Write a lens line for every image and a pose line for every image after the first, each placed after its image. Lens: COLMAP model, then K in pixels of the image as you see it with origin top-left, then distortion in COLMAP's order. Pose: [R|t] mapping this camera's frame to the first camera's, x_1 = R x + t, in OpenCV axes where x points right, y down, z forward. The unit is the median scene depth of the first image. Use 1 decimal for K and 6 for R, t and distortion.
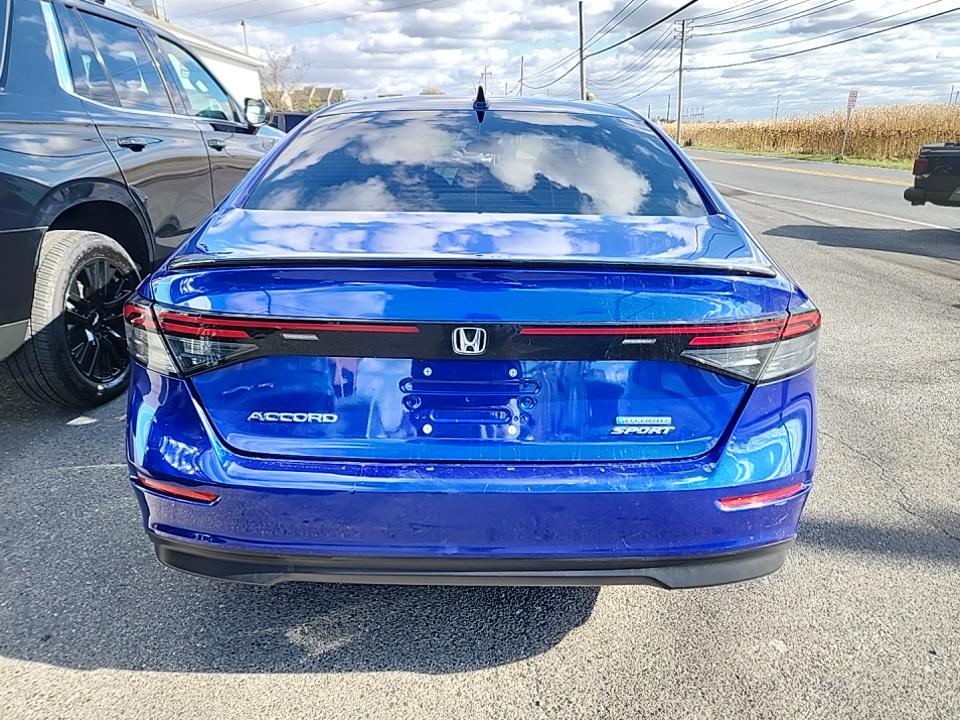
lens RADIAL K [[637.3, 0, 480.0], [0, 637.3, 360.0], [0, 0, 1]] dist [0.019405, -0.000219]
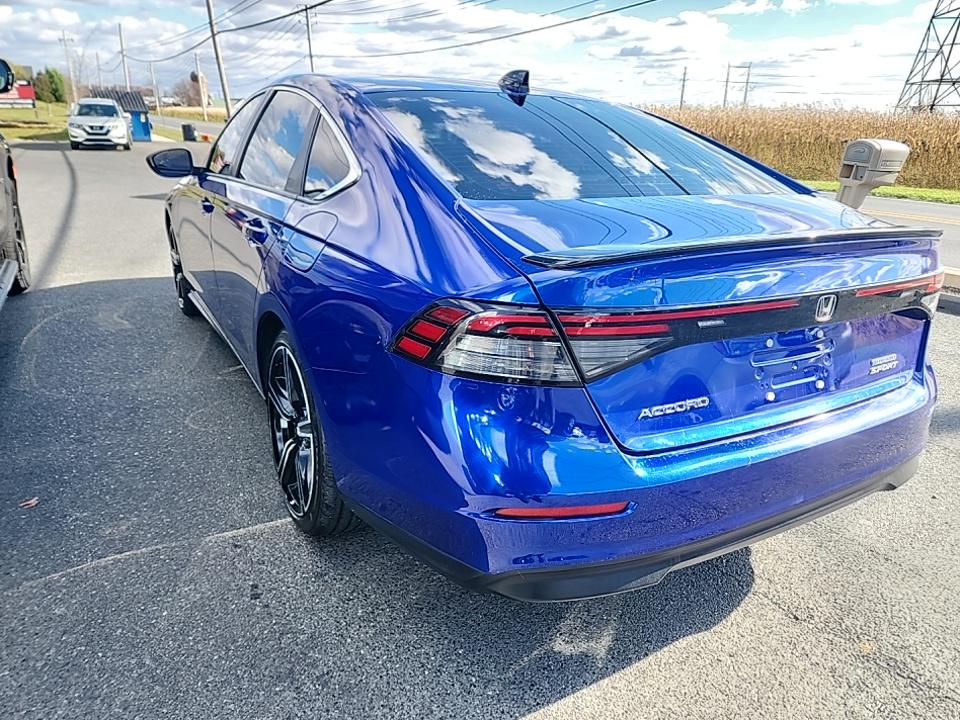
lens RADIAL K [[650.2, 0, 480.0], [0, 650.2, 360.0], [0, 0, 1]] dist [0.000725, -0.000686]
pose [[0.865710, -0.142310, 0.479890, -0.867349], [0.135031, 0.989586, 0.049866, -0.062536], [-0.481989, 0.021631, 0.875910, 0.221089]]
